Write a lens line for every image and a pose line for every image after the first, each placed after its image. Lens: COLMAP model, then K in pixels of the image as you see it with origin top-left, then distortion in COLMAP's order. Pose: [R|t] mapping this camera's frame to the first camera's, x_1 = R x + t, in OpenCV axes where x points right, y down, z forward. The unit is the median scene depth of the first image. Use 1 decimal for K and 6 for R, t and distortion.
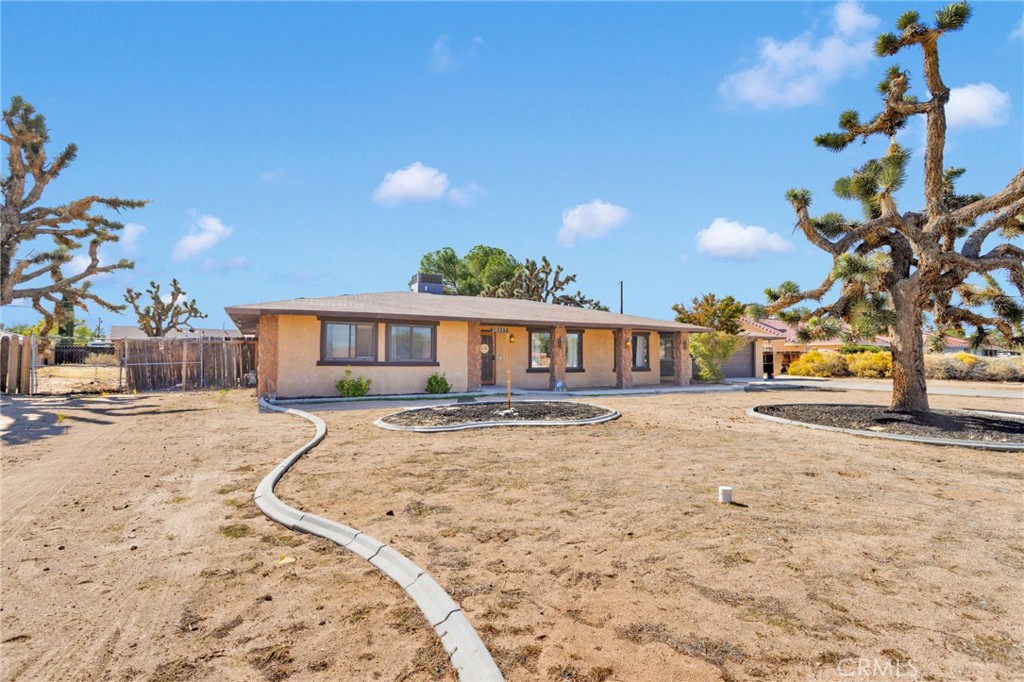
lens RADIAL K [[510.9, 0, 512.0], [0, 510.9, 341.0], [0, 0, 1]] dist [0.005783, 0.000563]
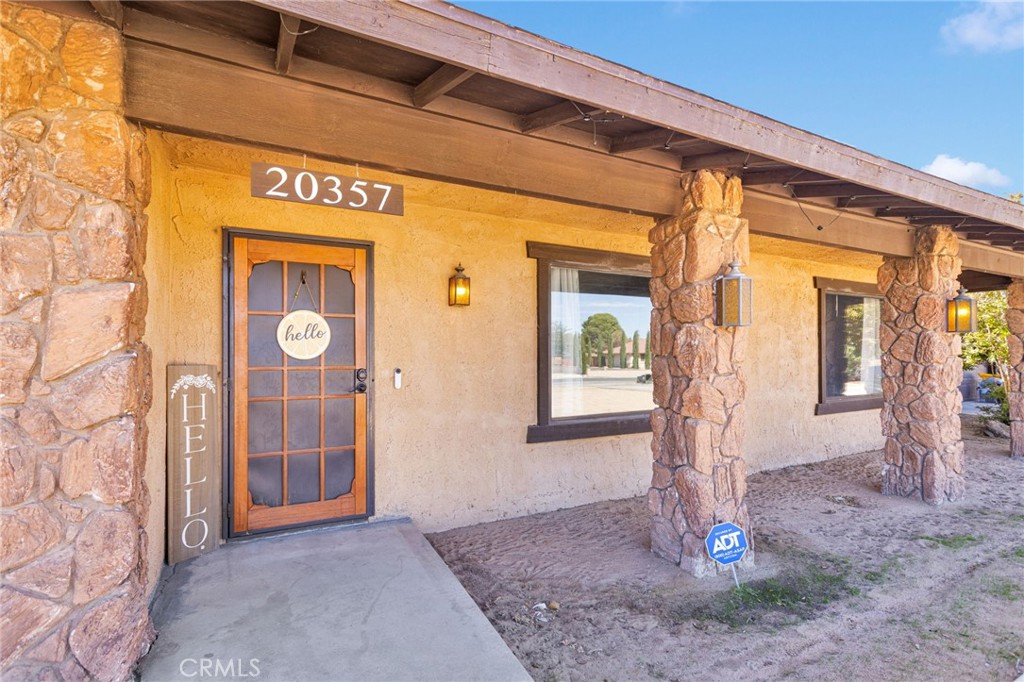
lens RADIAL K [[510.9, 0, 512.0], [0, 510.9, 341.0], [0, 0, 1]] dist [0.005783, 0.000563]
pose [[0.999363, -0.006937, 0.035016, 0.014113], [0.006696, 0.999953, 0.007015, 0.015926], [-0.035063, -0.006776, 0.999362, 0.785087]]
